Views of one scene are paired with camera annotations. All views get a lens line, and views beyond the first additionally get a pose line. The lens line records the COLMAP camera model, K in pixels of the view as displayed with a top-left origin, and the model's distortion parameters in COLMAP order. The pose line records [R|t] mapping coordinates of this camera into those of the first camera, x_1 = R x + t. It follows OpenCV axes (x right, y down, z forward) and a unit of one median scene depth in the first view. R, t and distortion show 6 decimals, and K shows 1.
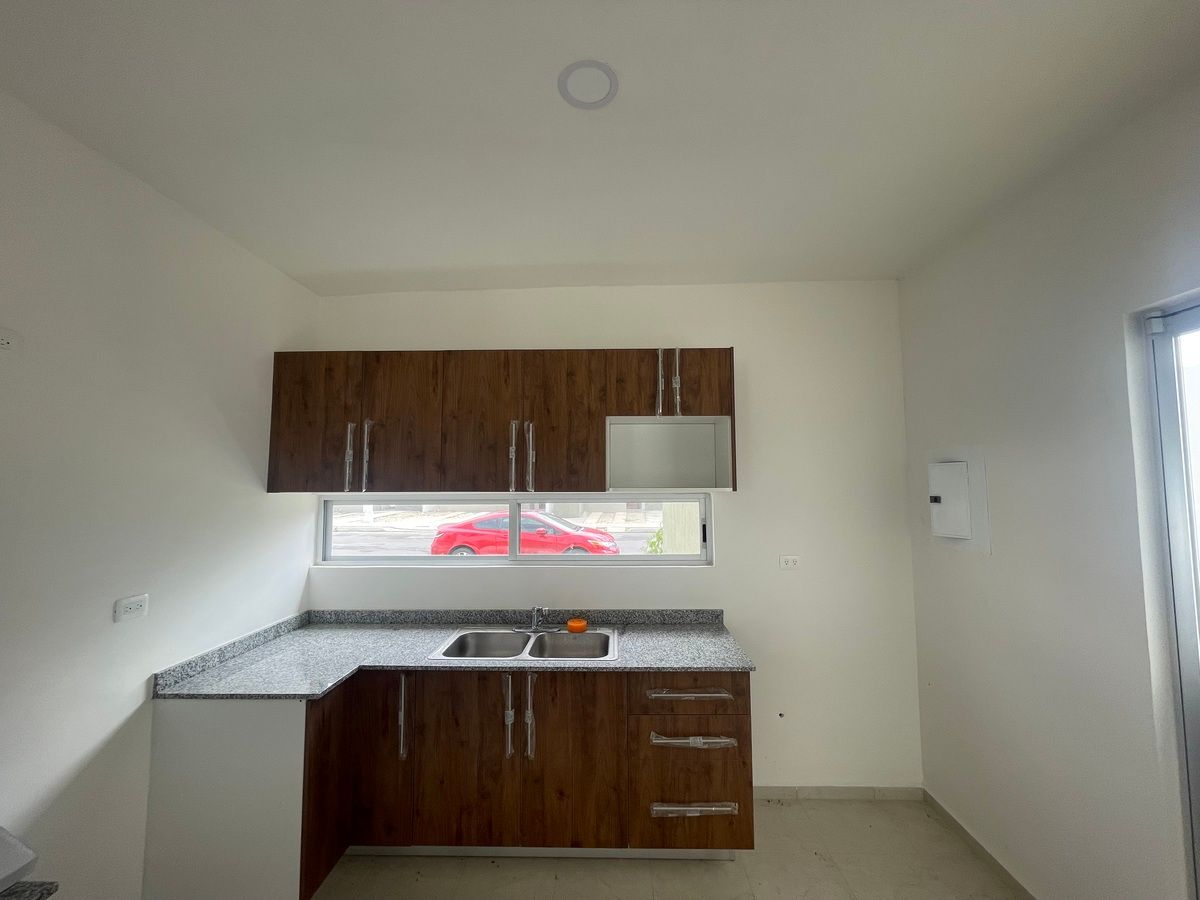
lens RADIAL K [[486.6, 0, 604.1], [0, 486.6, 450.7], [0, 0, 1]] dist [-0.001103, -0.000777]
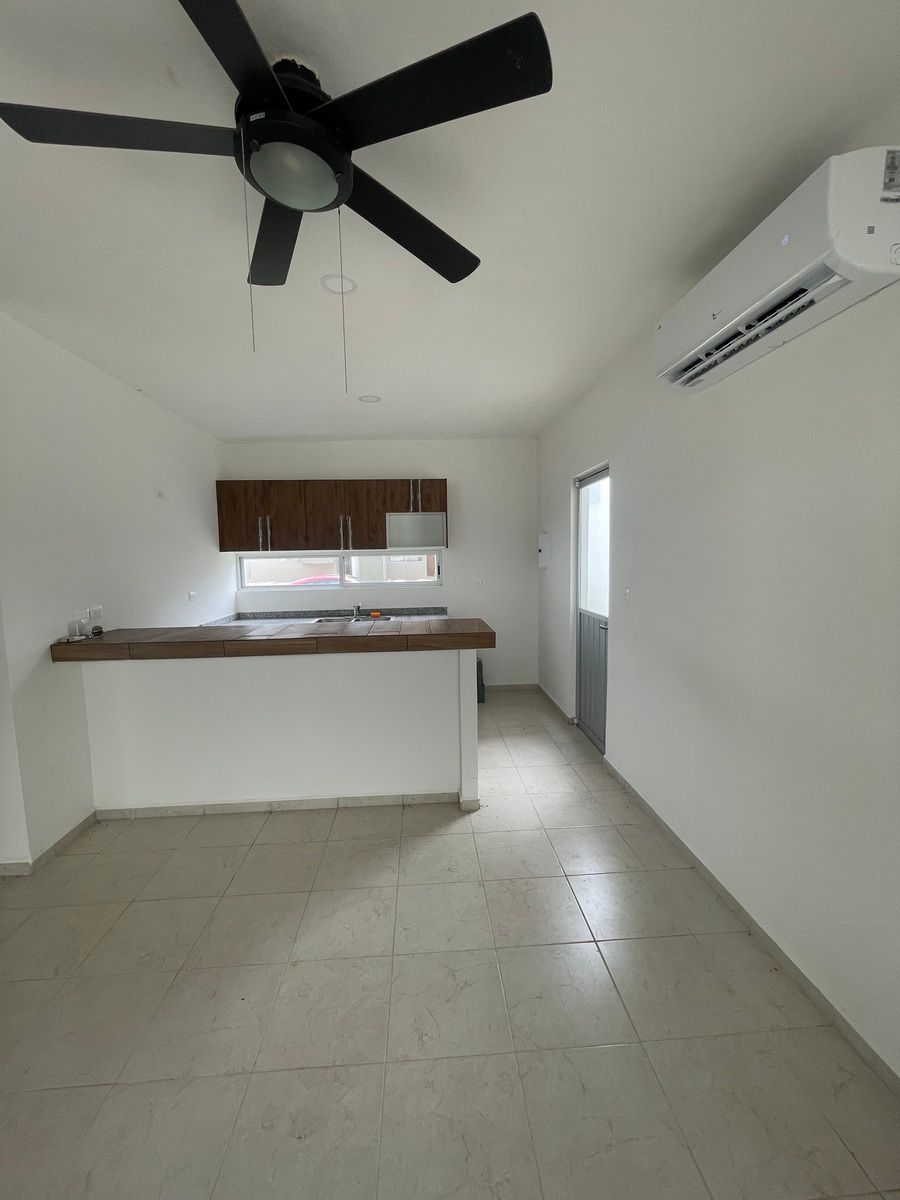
lens RADIAL K [[486.6, 0, 448.8], [0, 486.6, 602.8], [0, 0, 1]] dist [-0.001103, -0.000777]
pose [[0.996268, -0.023586, 0.083034, 0.089662], [0.009328, 0.985729, 0.168080, -0.038559], [-0.085813, -0.166678, 0.982270, -1.123554]]
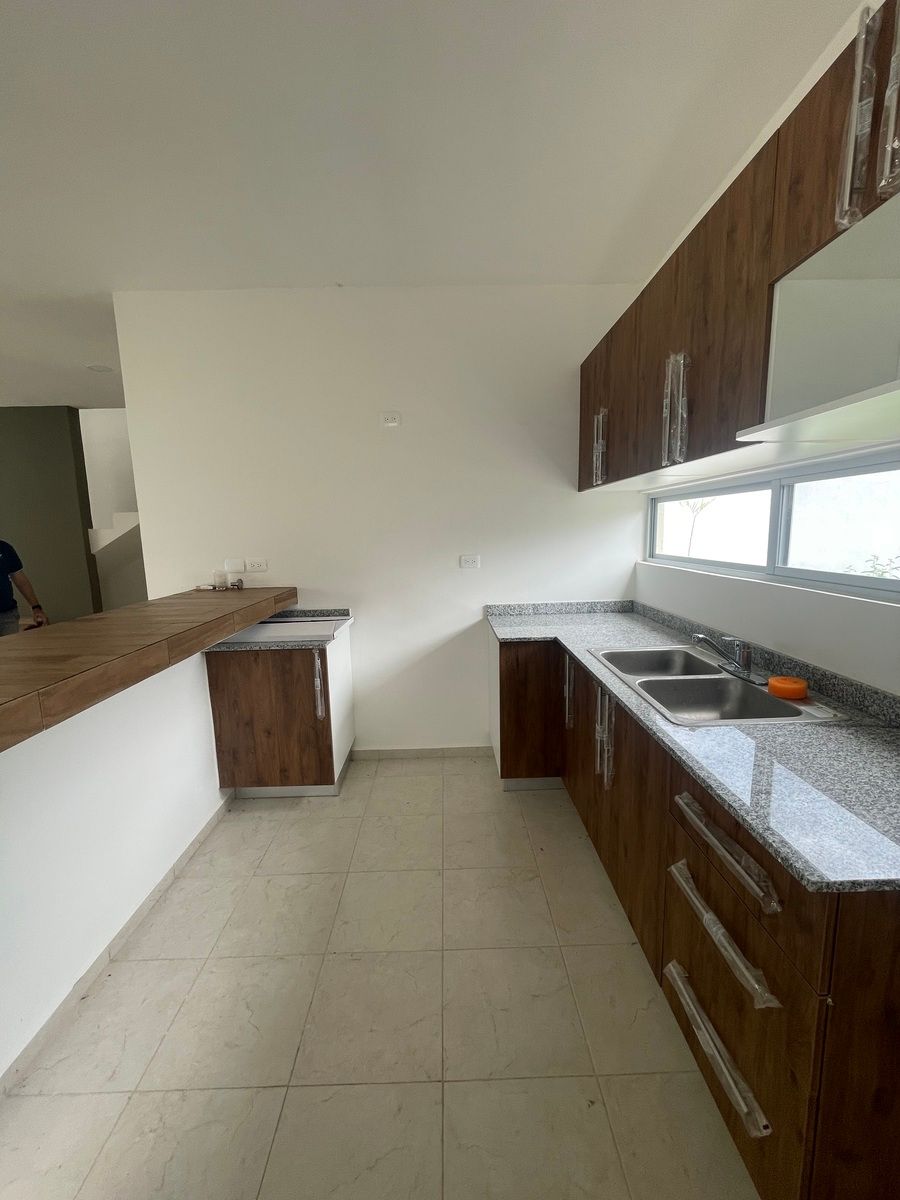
lens RADIAL K [[486.6, 0, 448.8], [0, 486.6, 602.8], [0, 0, 1]] dist [-0.001103, -0.000777]
pose [[0.039112, 0.154071, -0.987285, 0.522482], [0.094476, 0.983045, 0.157152, 0.136674], [0.994759, -0.099421, 0.023893, 0.627462]]
